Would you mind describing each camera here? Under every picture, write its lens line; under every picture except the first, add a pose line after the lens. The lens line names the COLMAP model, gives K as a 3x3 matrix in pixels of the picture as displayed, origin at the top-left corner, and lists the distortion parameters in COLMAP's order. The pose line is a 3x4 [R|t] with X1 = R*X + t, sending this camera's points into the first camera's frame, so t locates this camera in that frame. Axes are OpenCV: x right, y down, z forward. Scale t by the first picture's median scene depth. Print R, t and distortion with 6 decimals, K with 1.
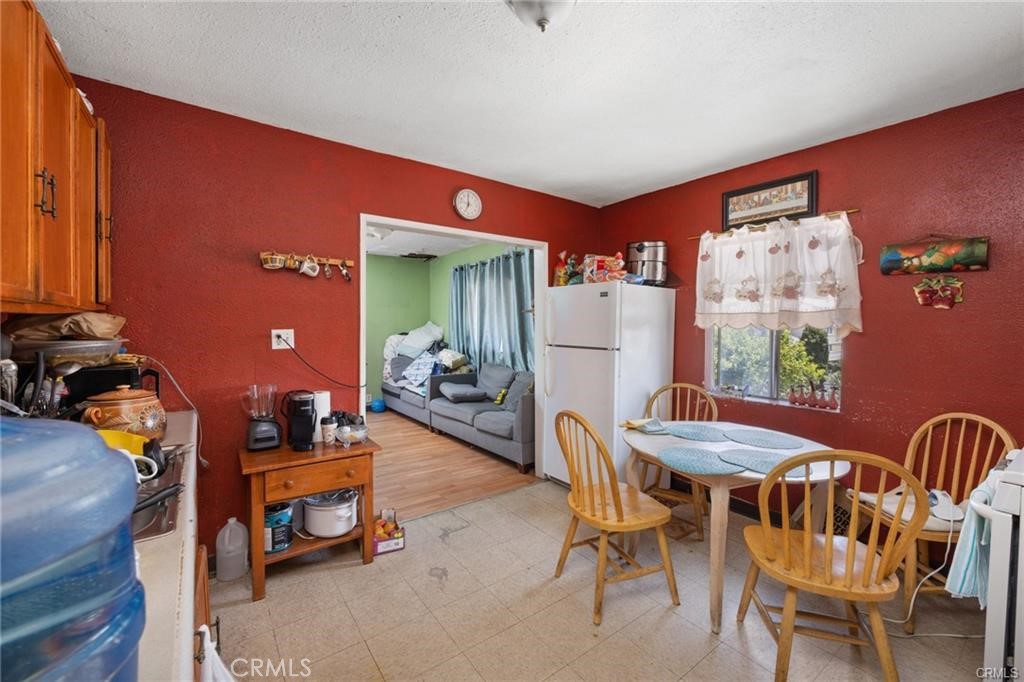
lens RADIAL K [[419.2, 0, 500.1], [0, 419.2, 321.7], [0, 0, 1]] dist [-0.002704, 0.000399]
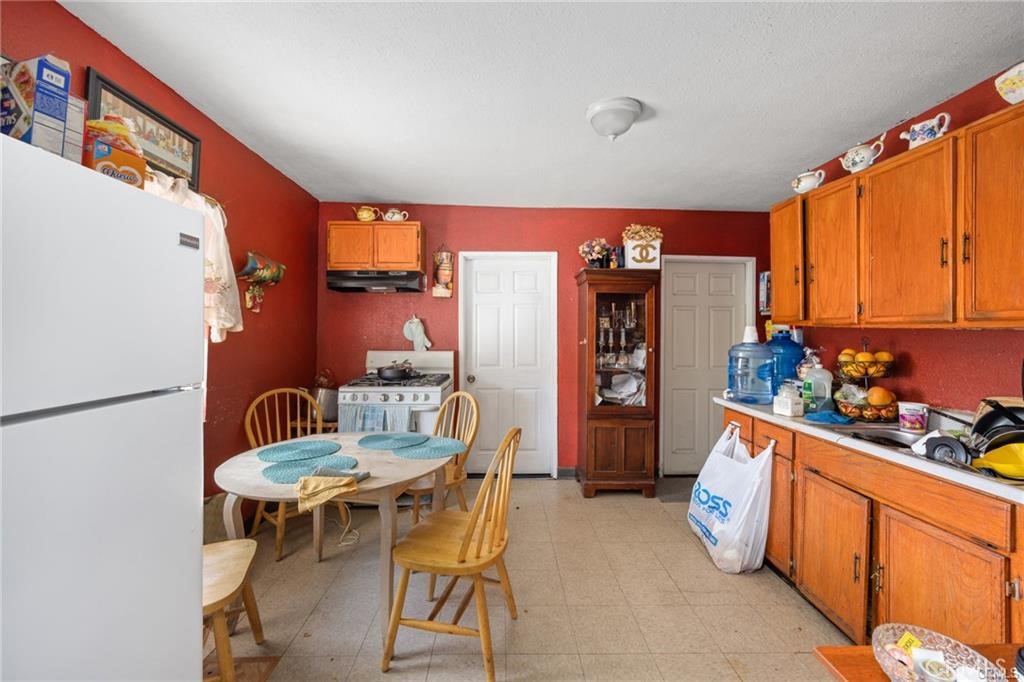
lens RADIAL K [[419.2, 0, 508.9], [0, 419.2, 333.1], [0, 0, 1]] dist [-0.002704, 0.000399]
pose [[-0.838650, -0.010026, 0.544578, -0.114637], [-0.008132, 0.999950, 0.005885, 0.007569], [-0.544610, 0.000507, -0.838689, 0.720849]]
